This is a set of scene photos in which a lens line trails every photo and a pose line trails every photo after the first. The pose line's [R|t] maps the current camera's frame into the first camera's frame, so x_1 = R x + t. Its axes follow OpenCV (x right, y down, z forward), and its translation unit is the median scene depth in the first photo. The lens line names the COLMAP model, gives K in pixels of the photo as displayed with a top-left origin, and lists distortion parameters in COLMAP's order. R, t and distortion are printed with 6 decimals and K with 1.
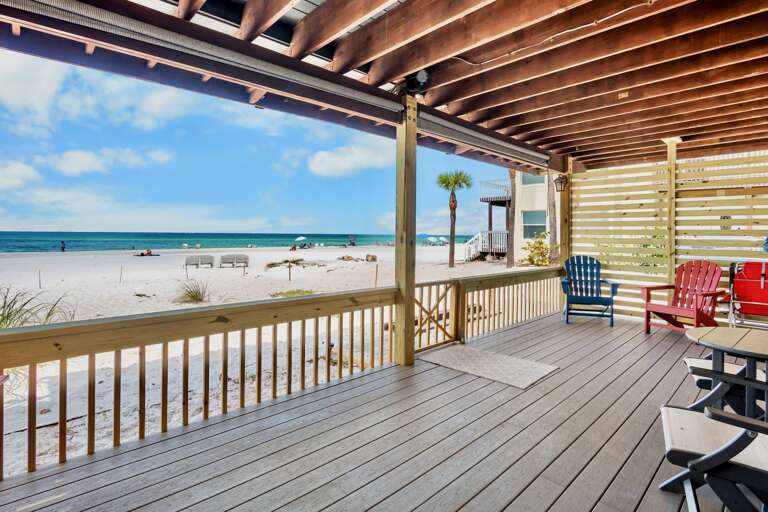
lens RADIAL K [[384.6, 0, 389.6], [0, 384.6, 231.3], [0, 0, 1]] dist [-0.017794, -0.000124]
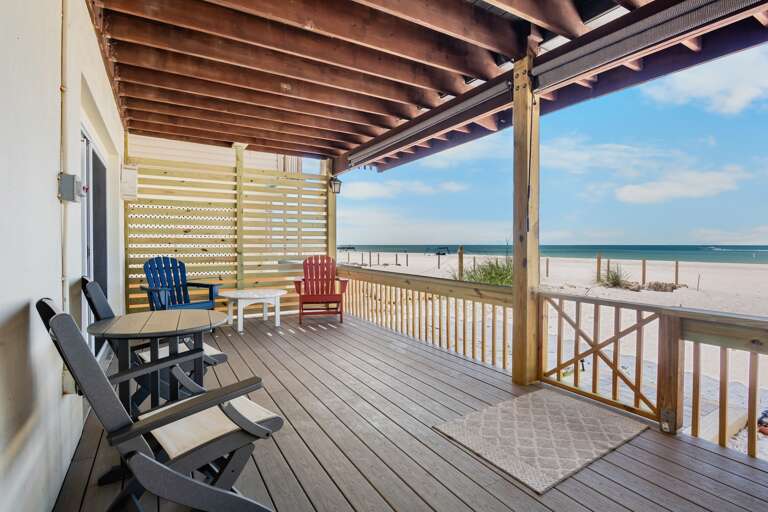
lens RADIAL K [[376.9, 0, 385.5], [0, 376.9, 250.8], [0, 0, 1]] dist [-0.019667, -0.000169]
pose [[-0.218681, 0.006955, -0.975772, 0.812643], [0.004398, 0.999971, 0.006142, 0.046088], [0.975787, -0.002949, -0.218705, 0.797910]]
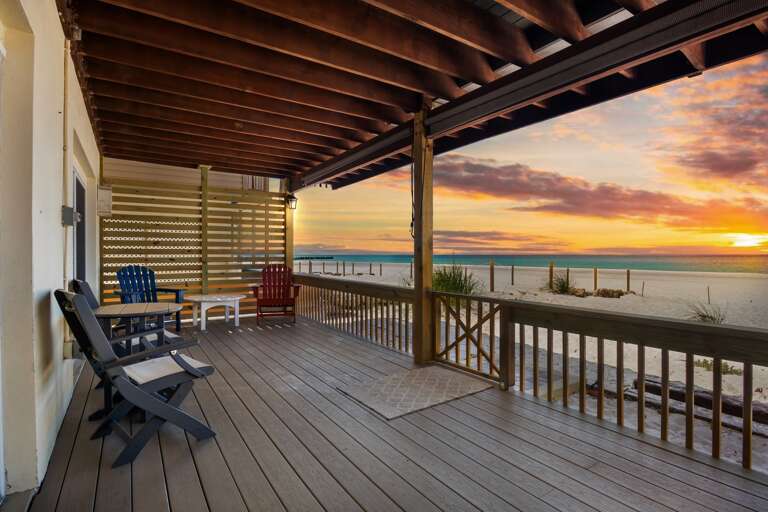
lens RADIAL K [[382.2, 0, 384.0], [0, 382.2, 256.0], [0, 0, 1]] dist [-0.020724, -0.000508]
pose [[-0.172275, -0.004409, -0.985039, 1.000228], [0.006296, 0.999965, -0.005577, 0.047708], [0.985029, -0.007163, -0.172241, 0.972299]]
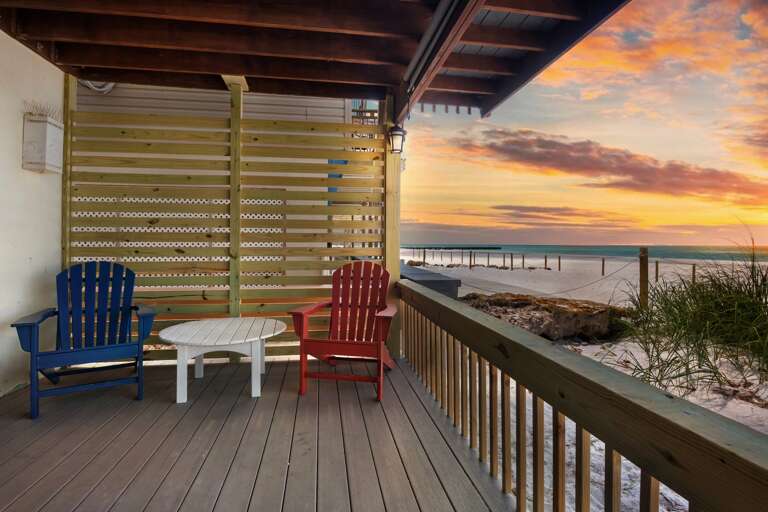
lens RADIAL K [[377.3, 0, 378.5], [0, 377.3, 236.2], [0, 0, 1]] dist [-0.021475, -0.000127]
pose [[-0.581292, -0.028295, -0.813203, 0.103493], [-0.003850, 0.999480, -0.032024, 0.040649], [0.813686, -0.015485, -0.581098, 0.736625]]
